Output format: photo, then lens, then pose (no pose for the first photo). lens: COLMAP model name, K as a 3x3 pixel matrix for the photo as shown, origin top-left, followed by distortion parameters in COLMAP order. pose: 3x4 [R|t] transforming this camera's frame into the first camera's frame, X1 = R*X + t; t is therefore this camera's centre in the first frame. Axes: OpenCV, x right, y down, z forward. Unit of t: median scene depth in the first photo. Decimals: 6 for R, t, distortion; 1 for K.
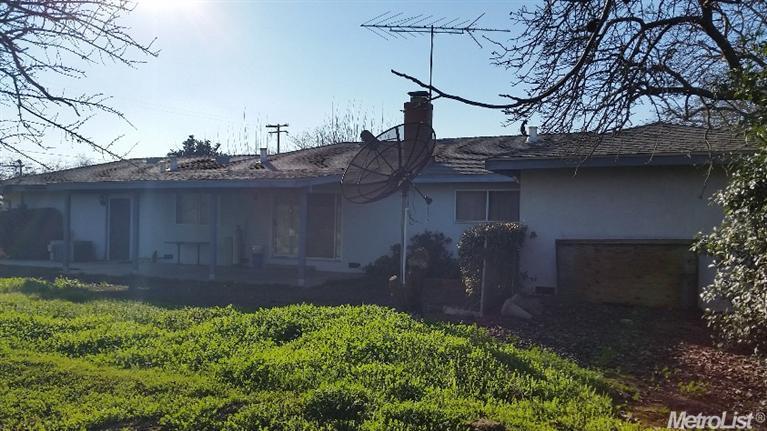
lens RADIAL K [[636.8, 0, 382.2], [0, 636.8, 218.4], [0, 0, 1]] dist [0.177647, -0.379987]
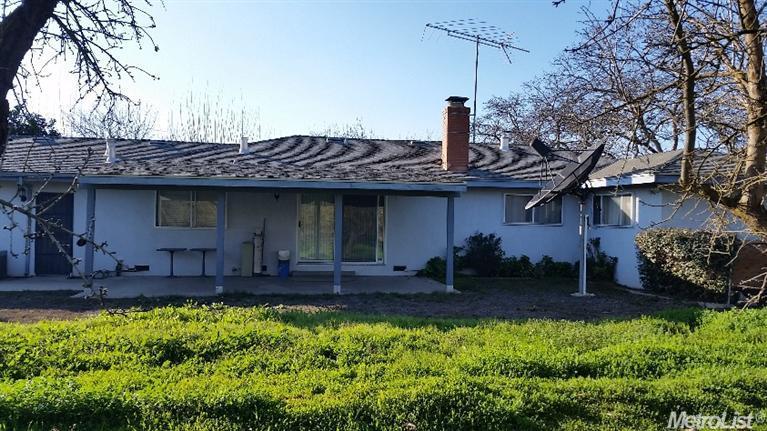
lens RADIAL K [[636.8, 0, 382.2], [0, 636.8, 218.4], [0, 0, 1]] dist [0.177647, -0.379987]
pose [[0.834511, -0.003129, 0.550982, -0.579910], [-0.005237, 0.999894, 0.013611, -0.015628], [-0.550966, -0.014244, 0.834406, 0.193142]]
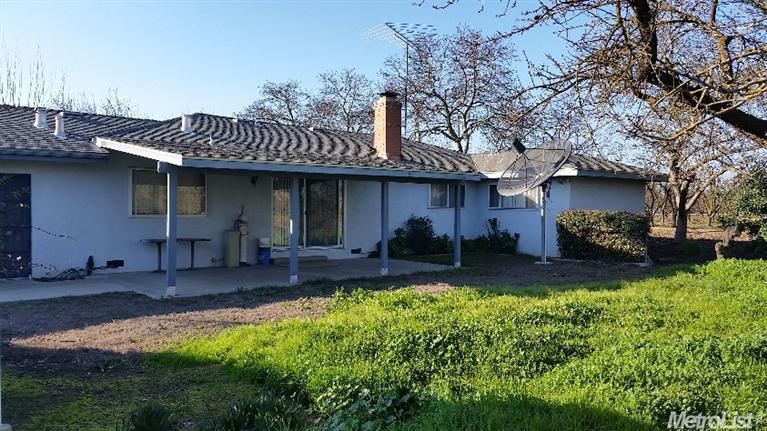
lens RADIAL K [[636.8, 0, 382.2], [0, 636.8, 218.4], [0, 0, 1]] dist [0.177647, -0.379987]
pose [[0.406432, -0.031062, 0.913153, -0.927721], [-0.008304, 0.999255, 0.037687, -0.017717], [-0.913643, -0.022900, 0.405871, 0.521740]]
